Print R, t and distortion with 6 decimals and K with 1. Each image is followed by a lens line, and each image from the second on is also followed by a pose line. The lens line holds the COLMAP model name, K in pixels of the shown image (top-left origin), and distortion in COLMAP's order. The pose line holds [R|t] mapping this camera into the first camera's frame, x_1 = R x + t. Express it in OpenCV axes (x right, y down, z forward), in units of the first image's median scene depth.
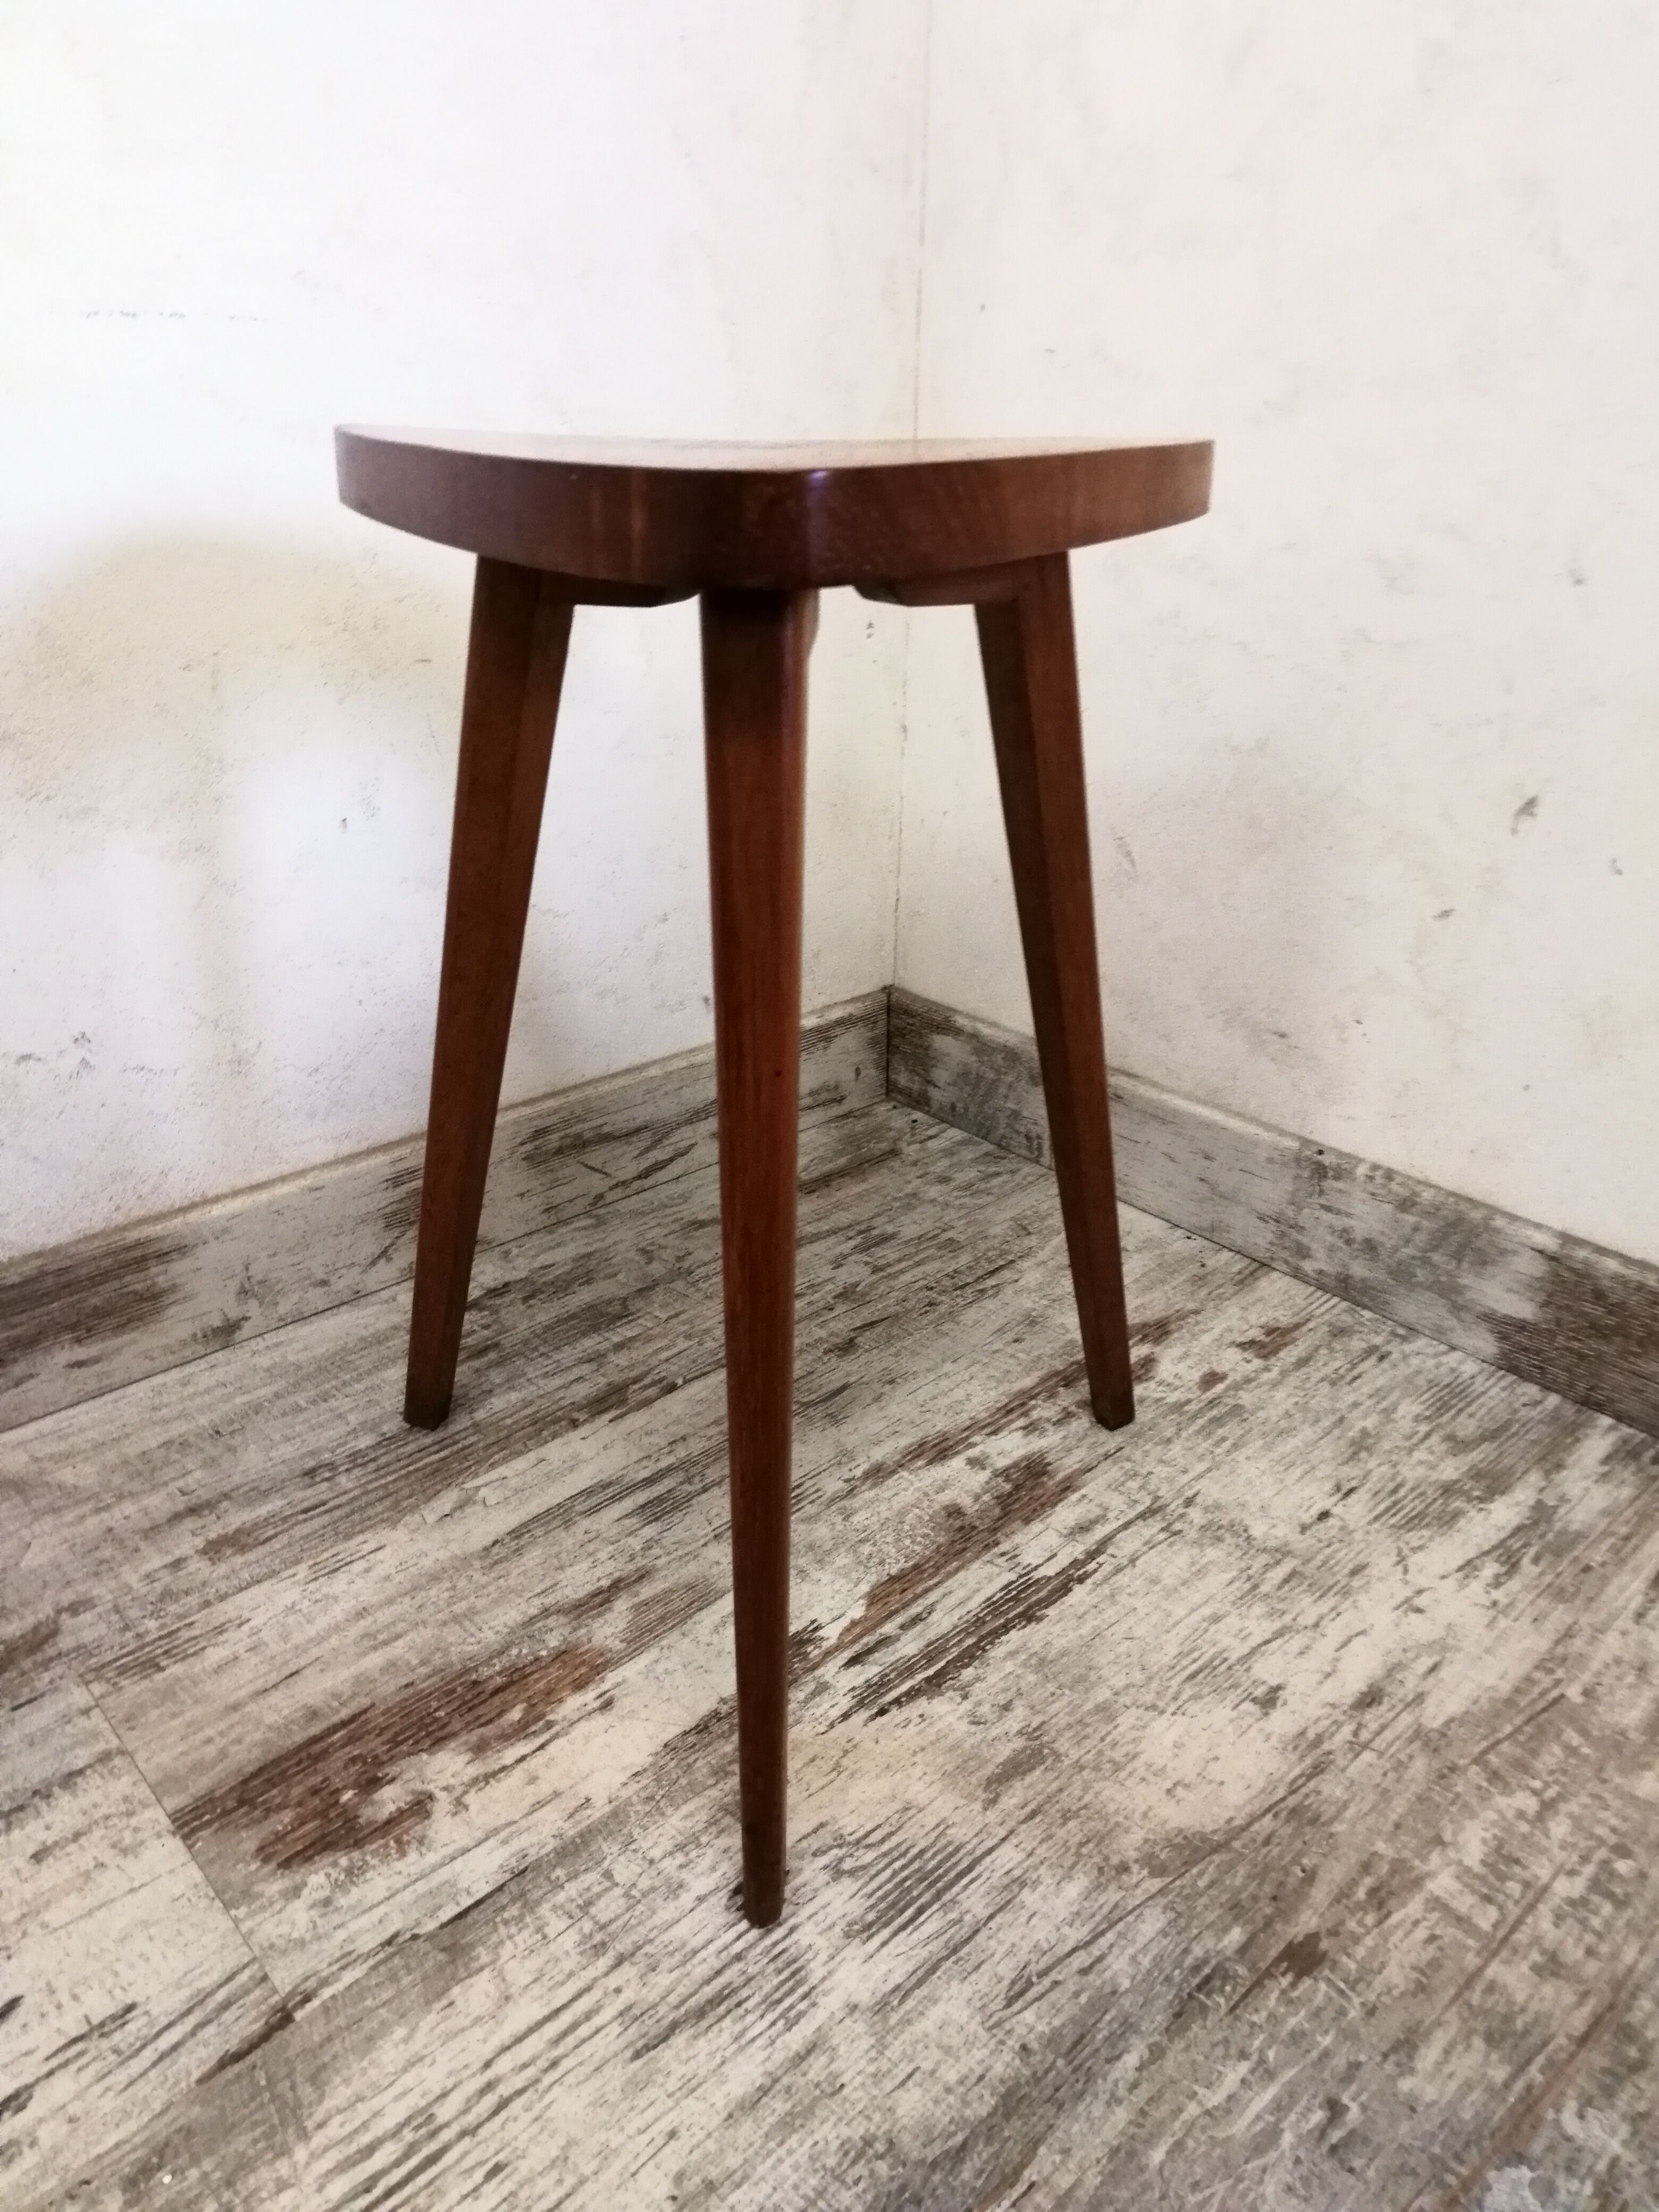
lens RADIAL K [[1541.7, 0, 827.8], [0, 1541.7, 1098.3], [0, 0, 1]] dist [0.006990, 0.003562]
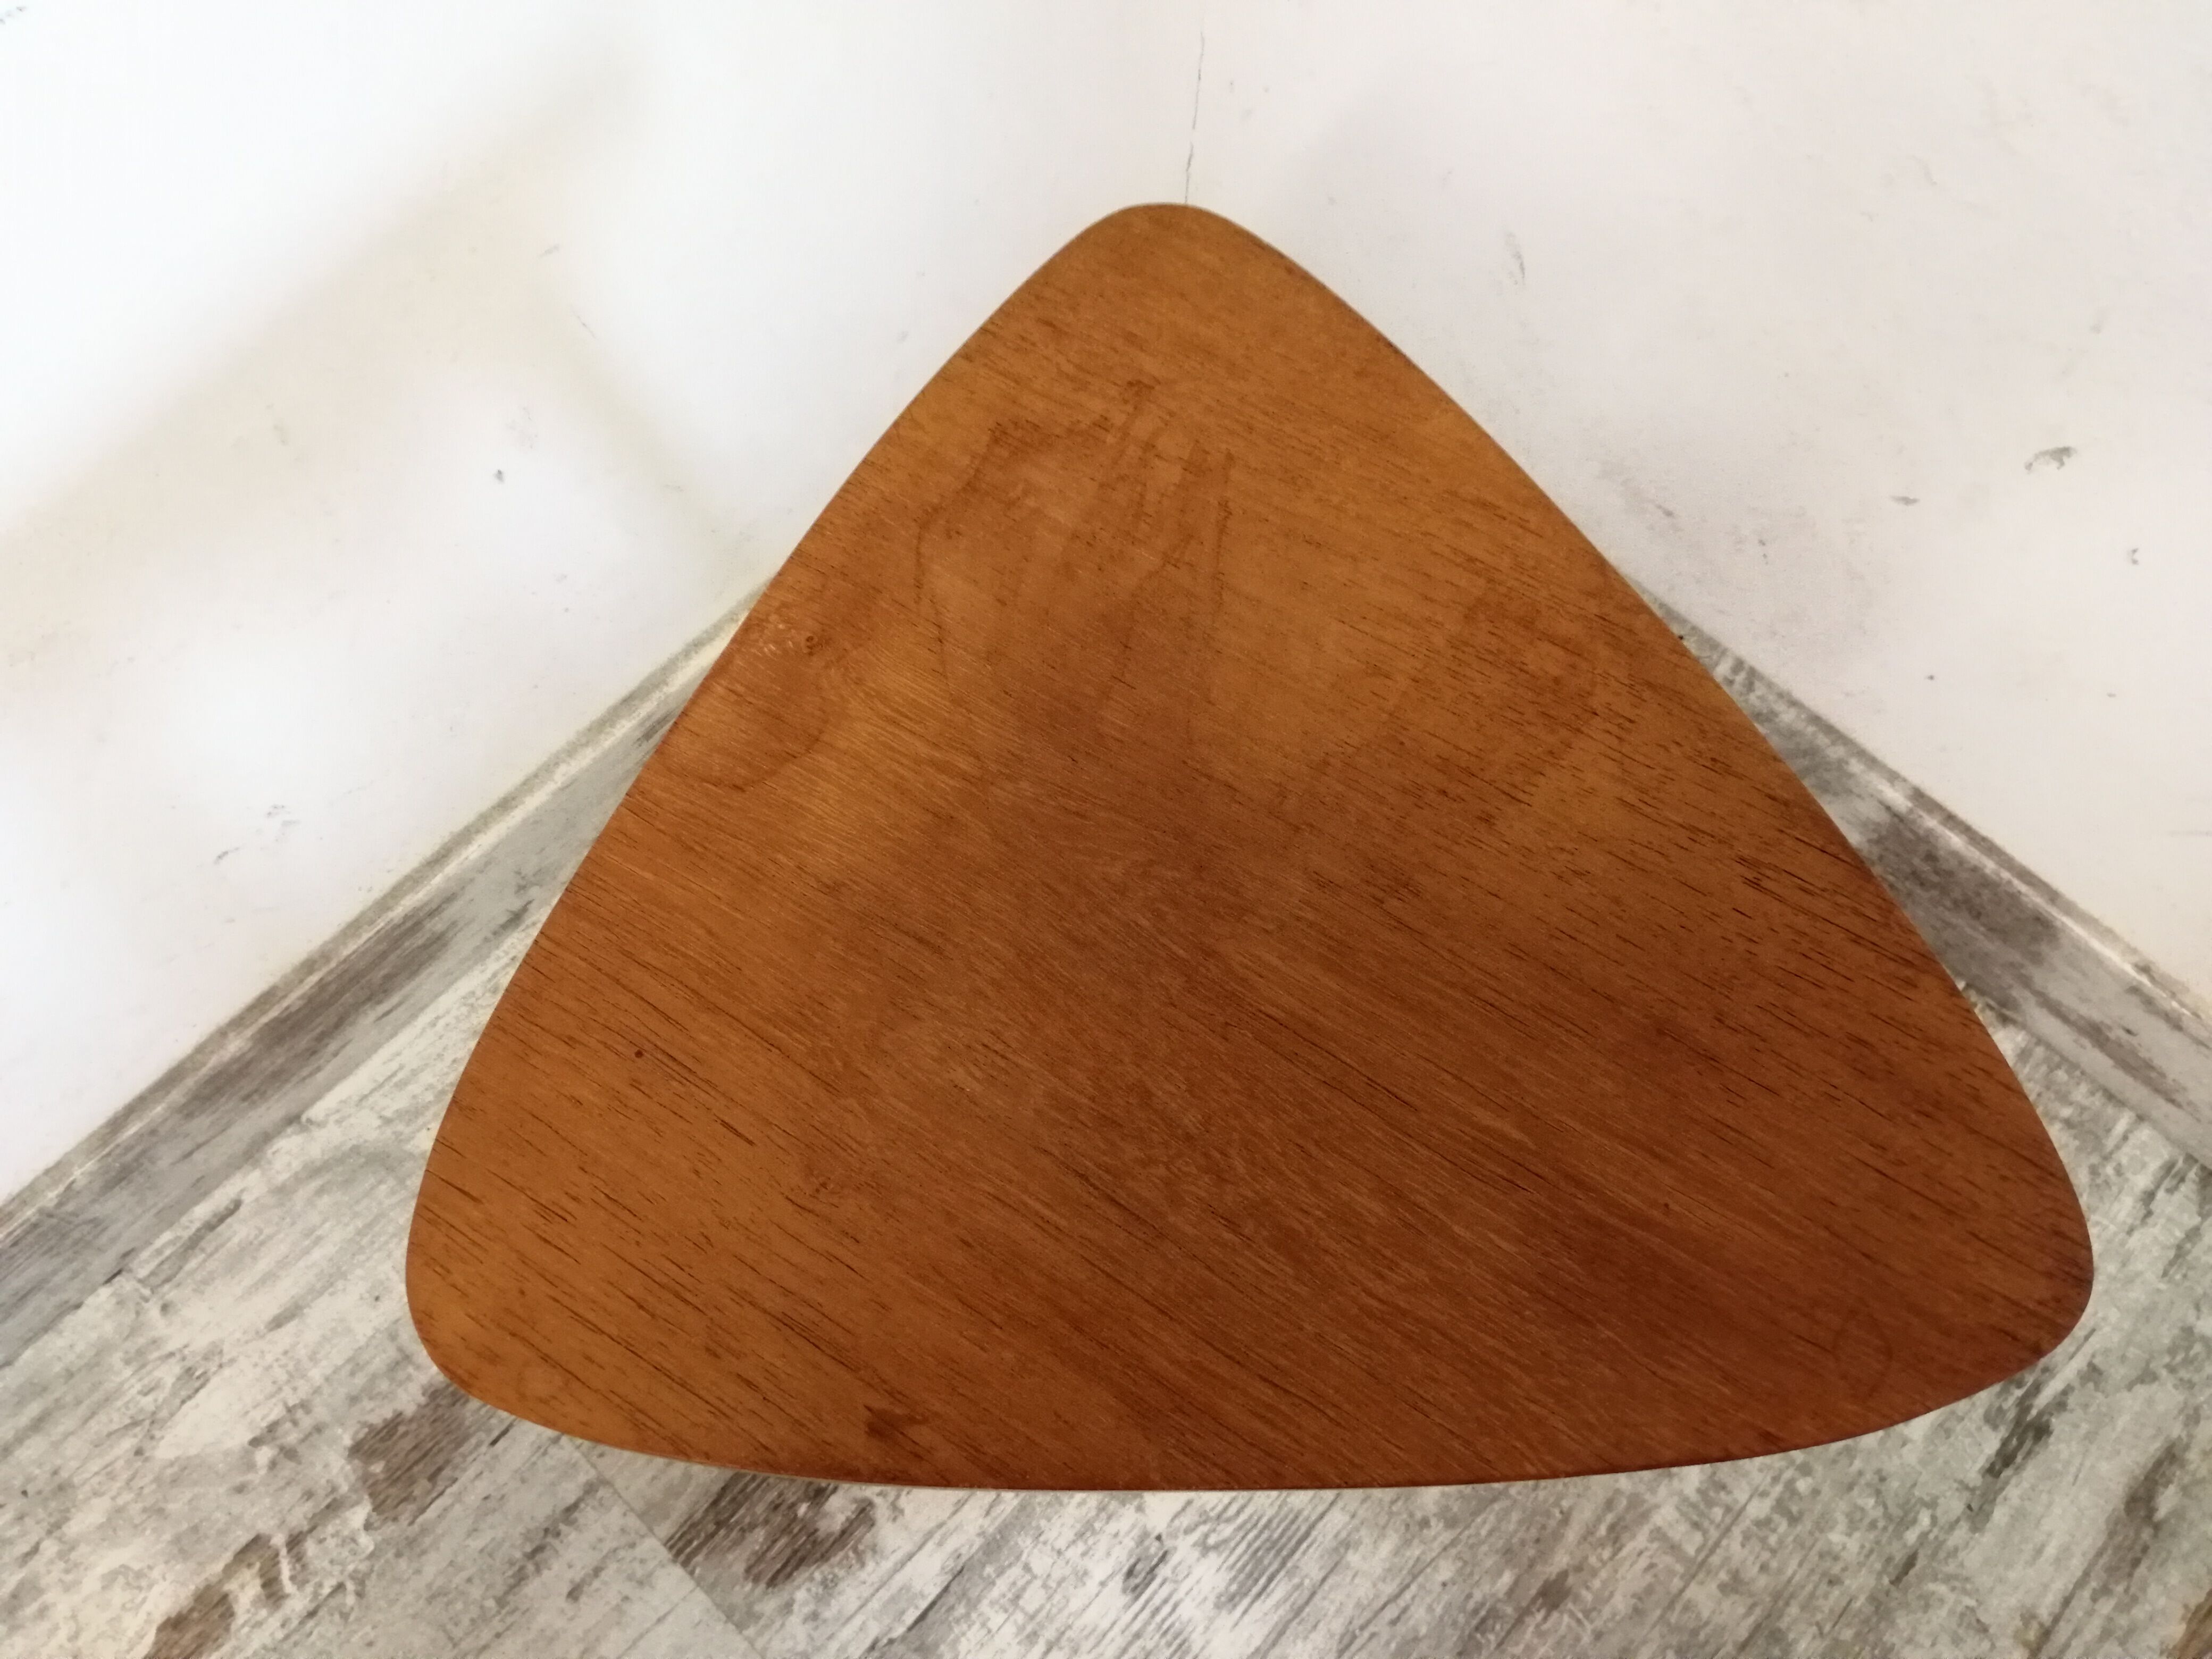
lens RADIAL K [[1567.9, 0, 1114.2], [0, 1567.9, 825.9], [0, 0, 1]] dist [0.001693, 0.009110]
pose [[0.997155, -0.061017, 0.044254, -0.086563], [0.014137, 0.728095, 0.685330, -0.799085], [-0.074038, -0.682755, 0.726886, 0.448209]]
